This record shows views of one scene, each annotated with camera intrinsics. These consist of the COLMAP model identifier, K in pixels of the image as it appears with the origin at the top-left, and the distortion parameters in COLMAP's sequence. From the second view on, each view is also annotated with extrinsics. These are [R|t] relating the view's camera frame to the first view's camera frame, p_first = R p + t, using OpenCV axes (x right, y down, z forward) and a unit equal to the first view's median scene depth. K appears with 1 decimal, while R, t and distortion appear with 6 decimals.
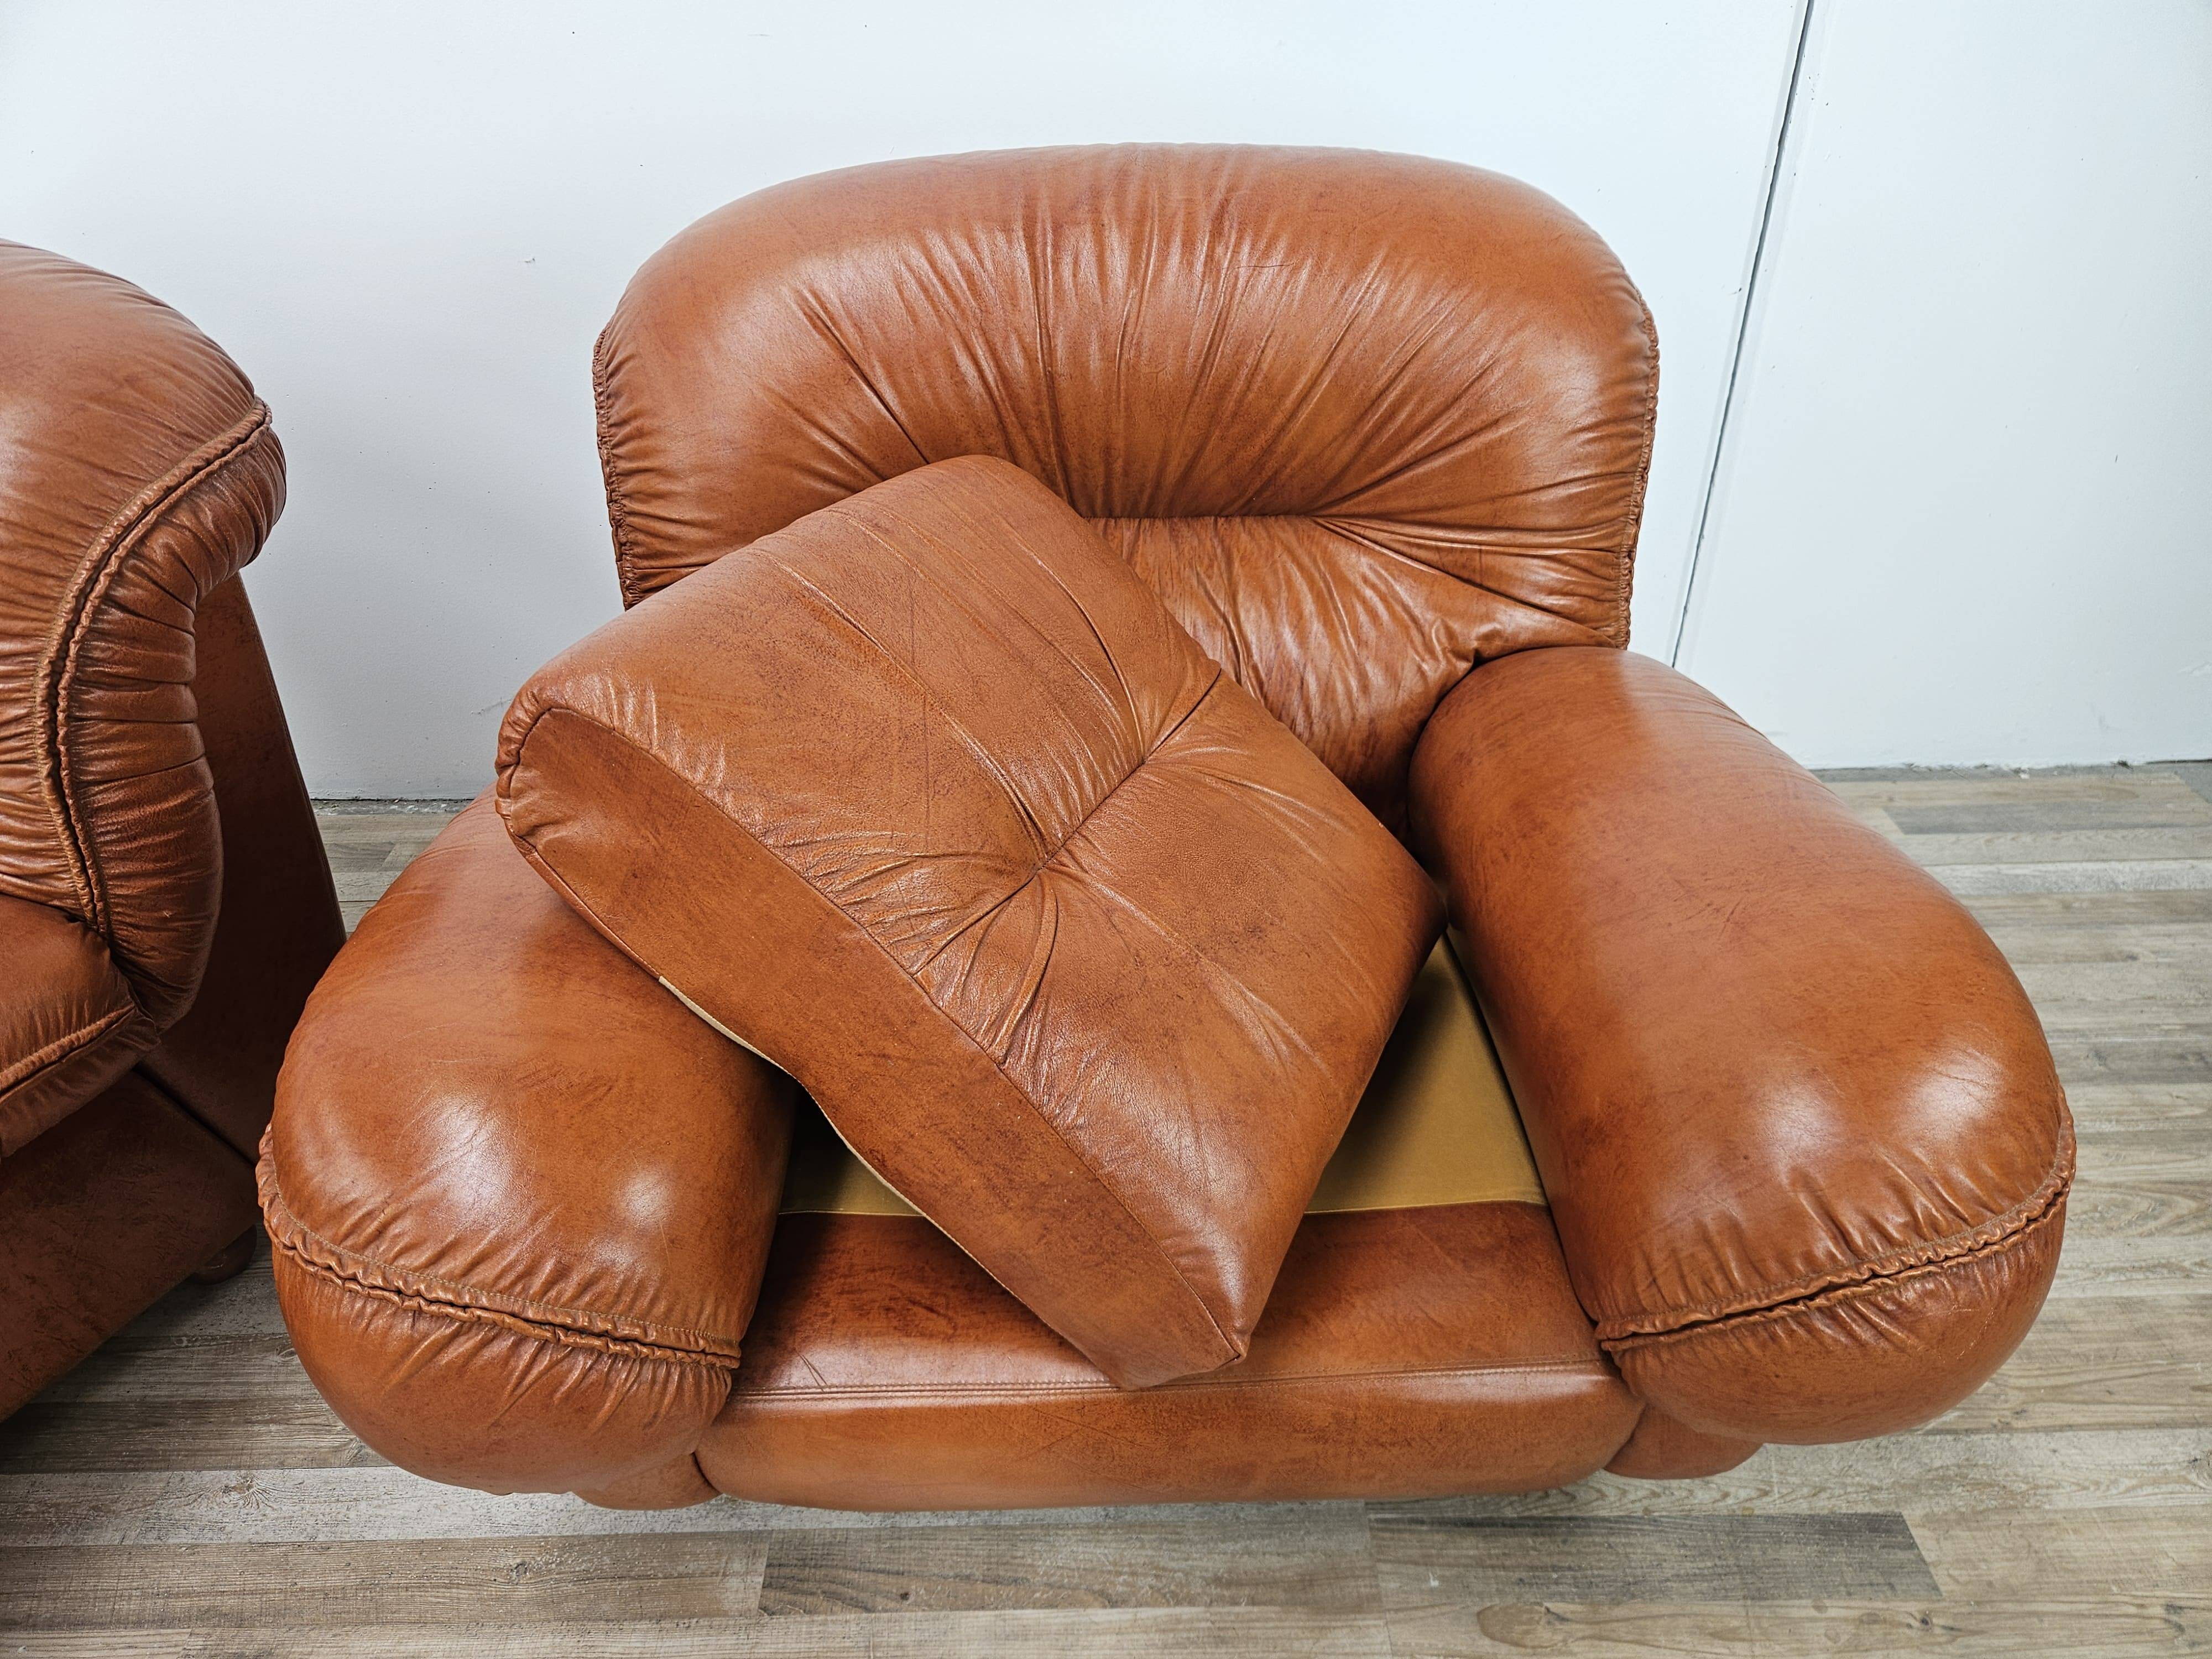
lens RADIAL K [[1506.0, 0, 1094.2], [0, 1506.0, 849.7], [0, 0, 1]] dist [0.045482, -0.041204]
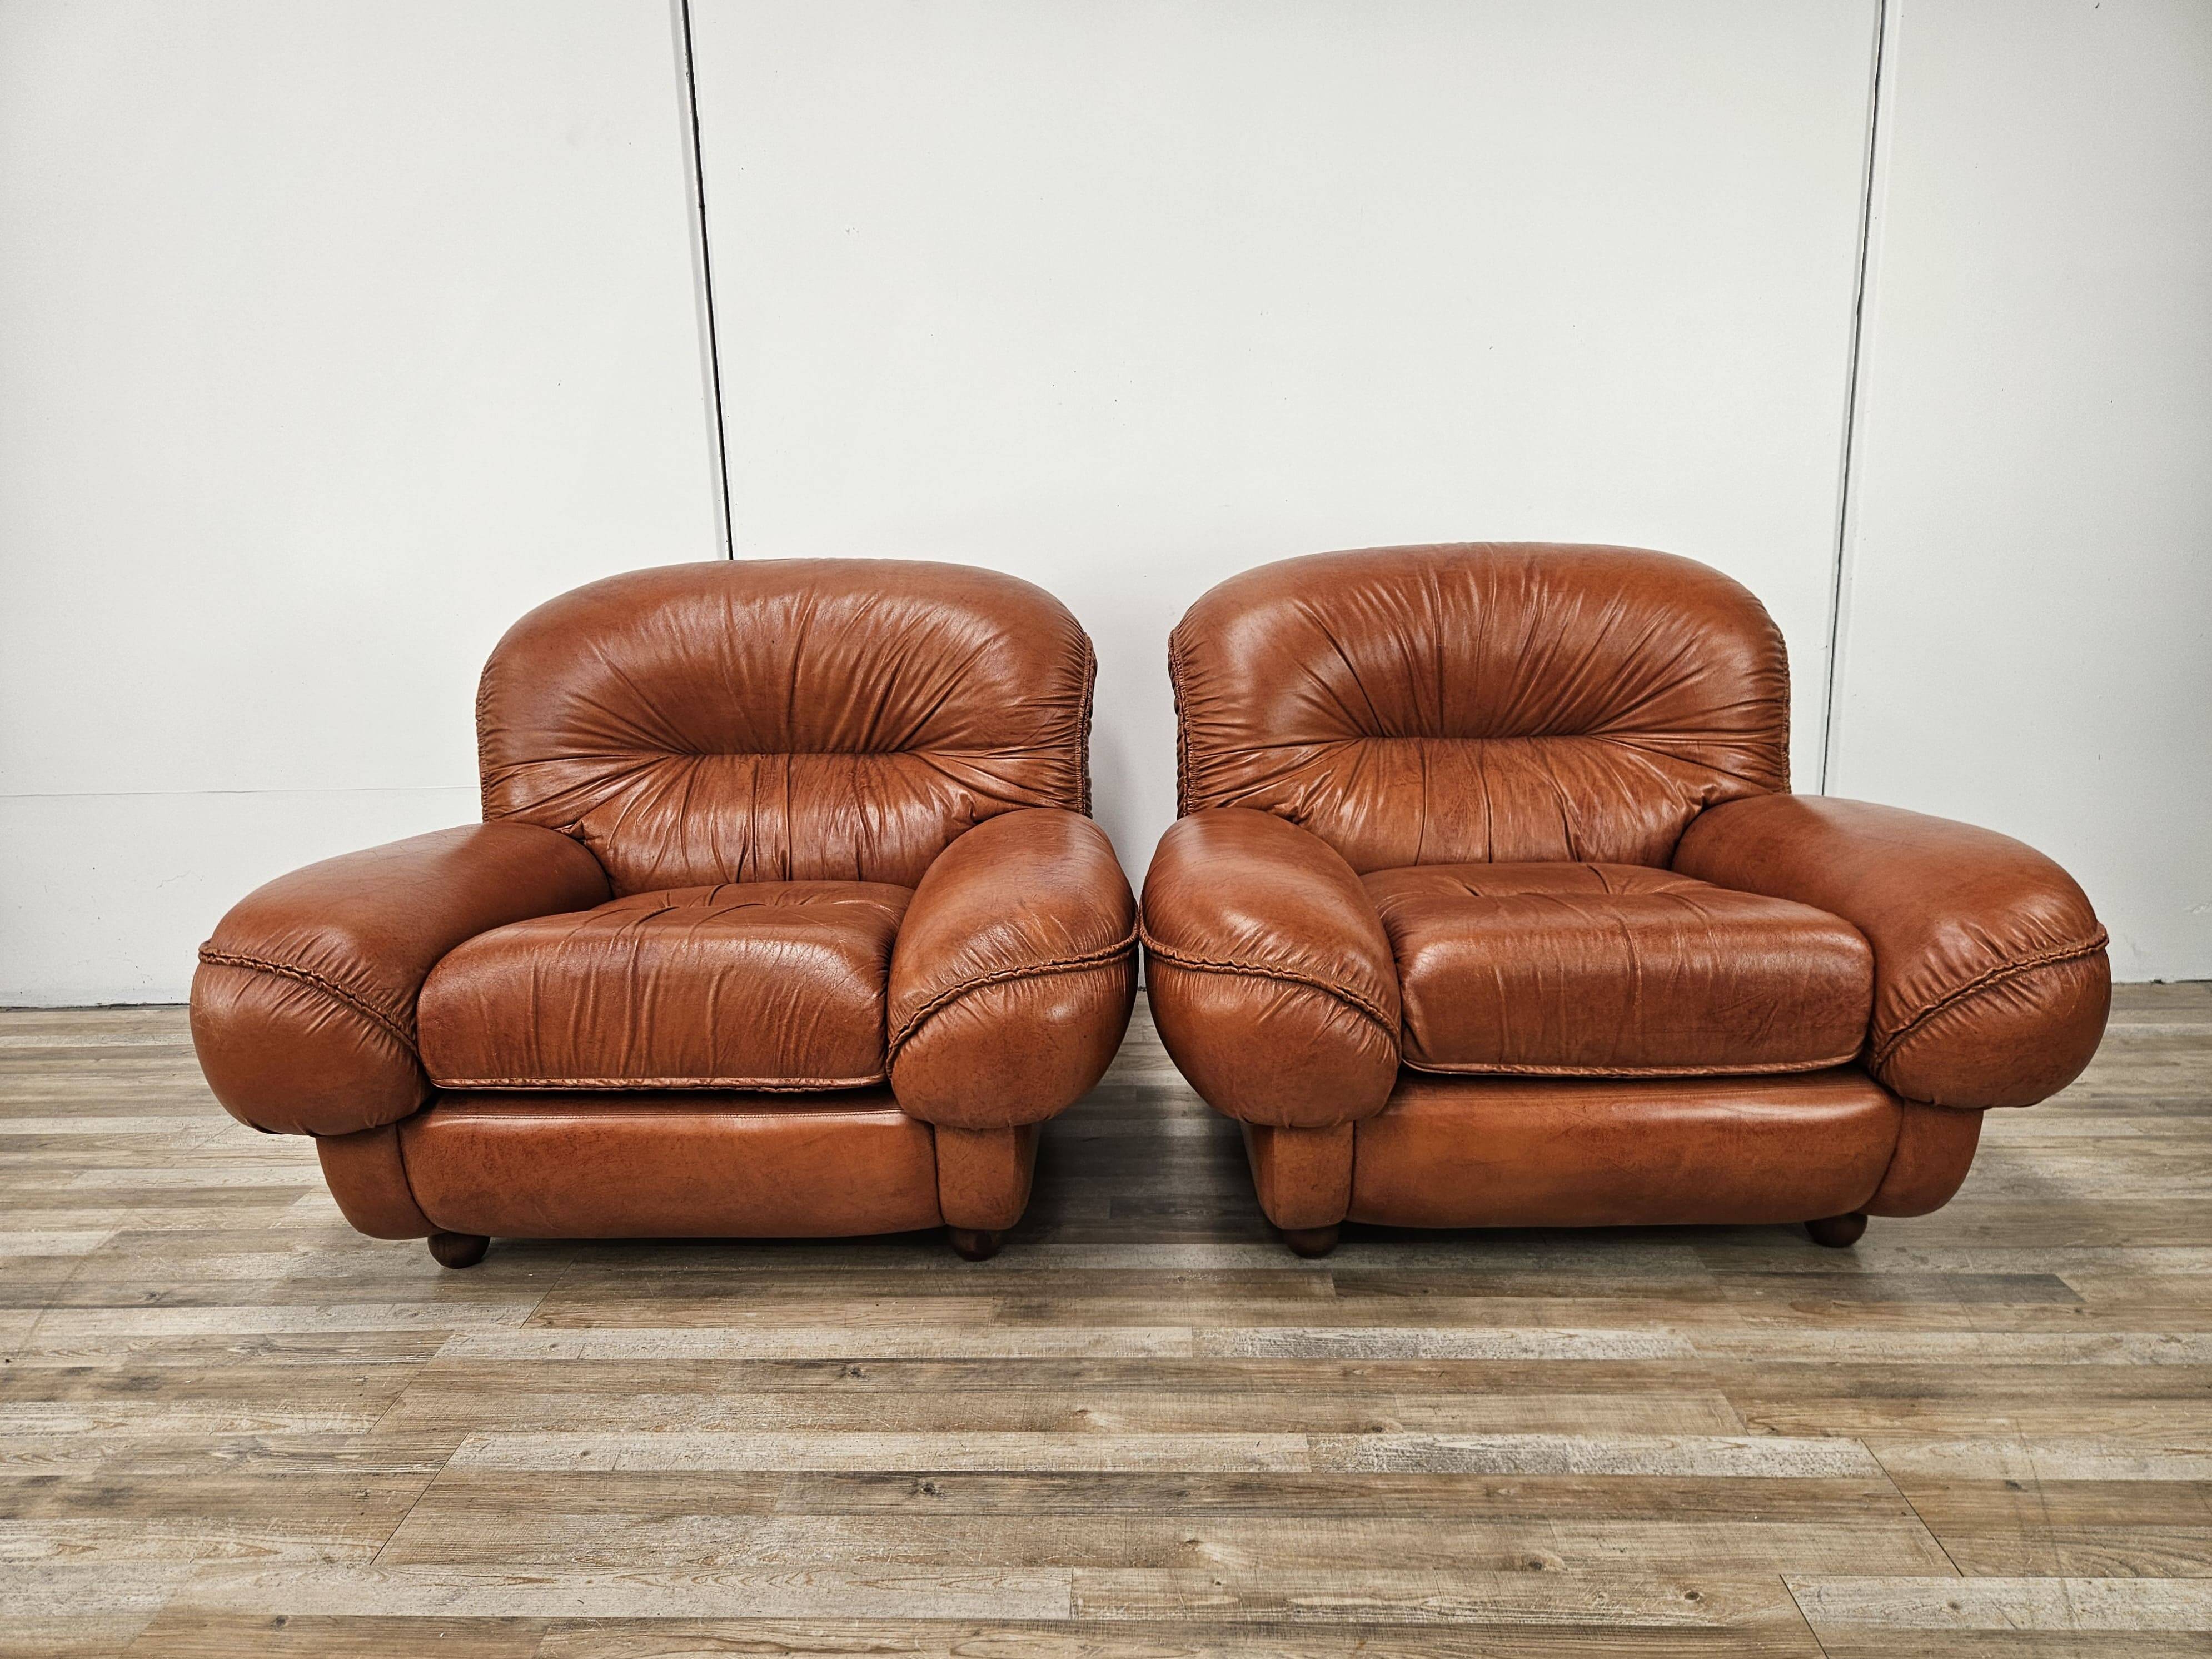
lens RADIAL K [[1516.9, 0, 1105.3], [0, 1516.9, 835.5], [0, 0, 1]] dist [0.047392, -0.043085]
pose [[0.999070, 0.005364, -0.042779, -0.379867], [-0.020257, 0.934290, -0.355937, 0.592011], [0.038059, 0.356473, 0.933530, -0.671265]]
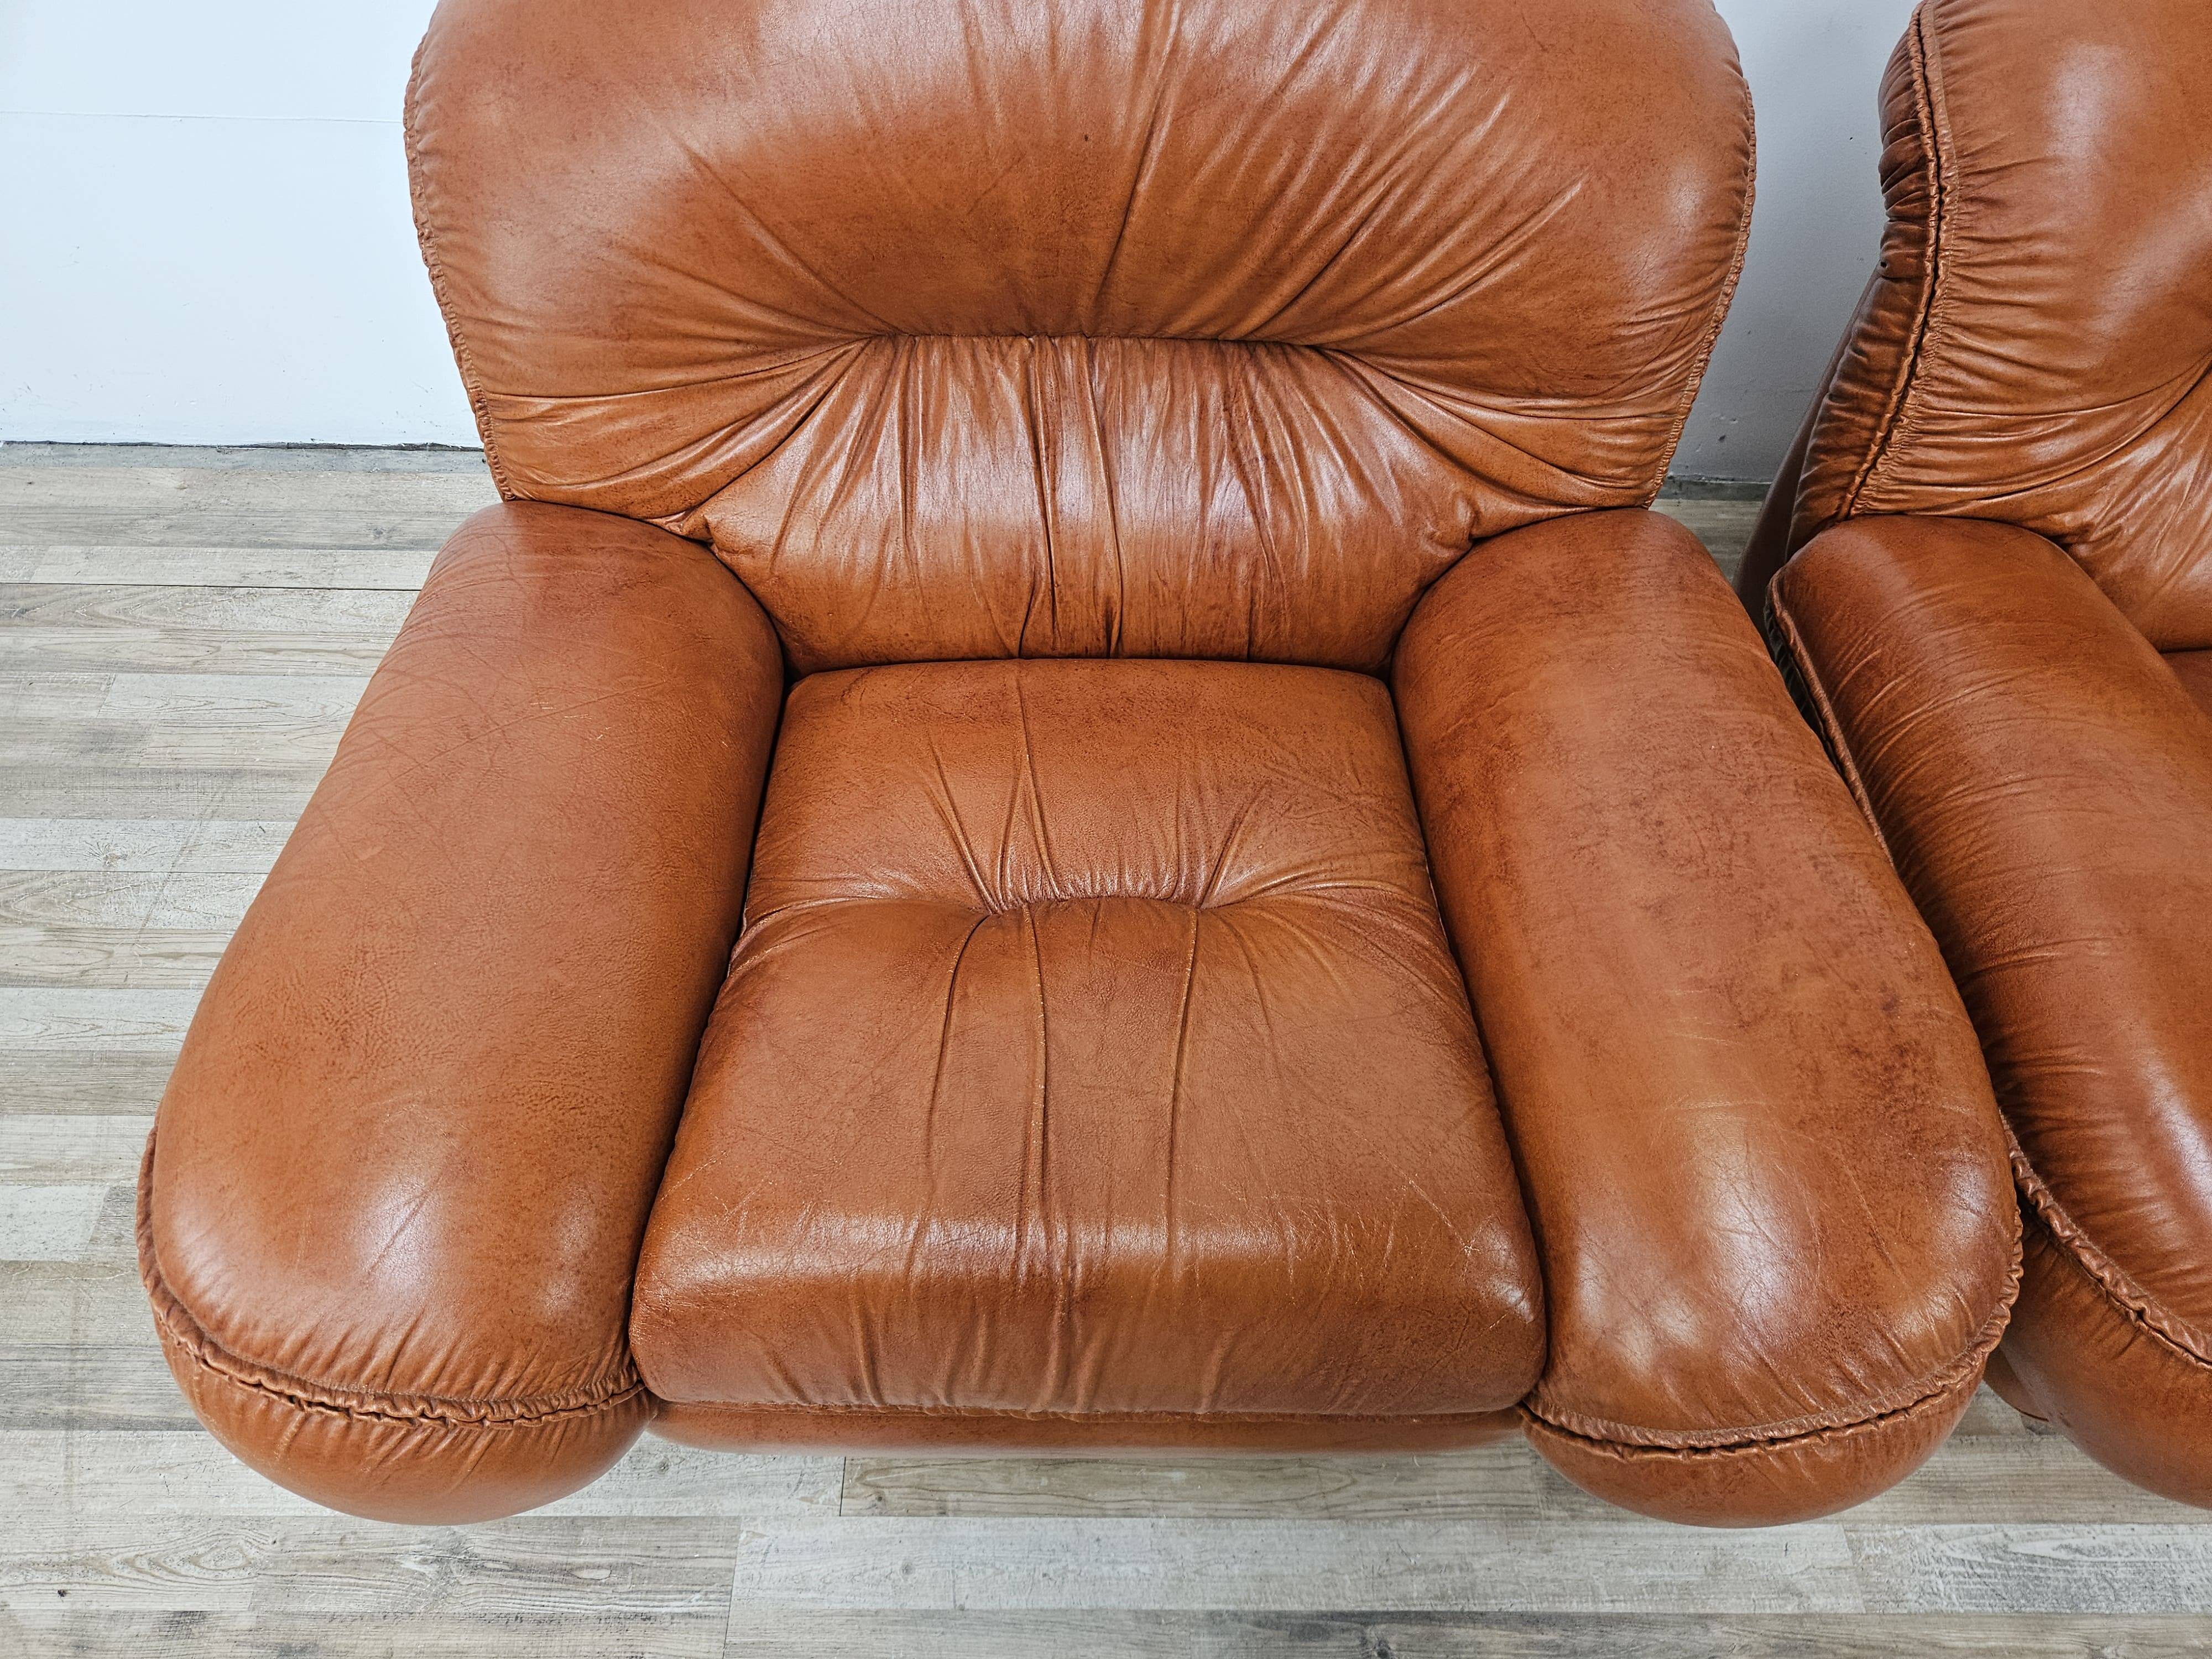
lens RADIAL K [[1500.3, 0, 1089.9], [0, 1500.3, 859.9], [0, 0, 1]] dist [0.007876, 0.000272]
pose [[0.998919, 0.027829, 0.037222, -0.908270], [-0.038837, 0.939752, 0.339643, -0.230687], [-0.025528, -0.340722, 0.939818, 0.114199]]
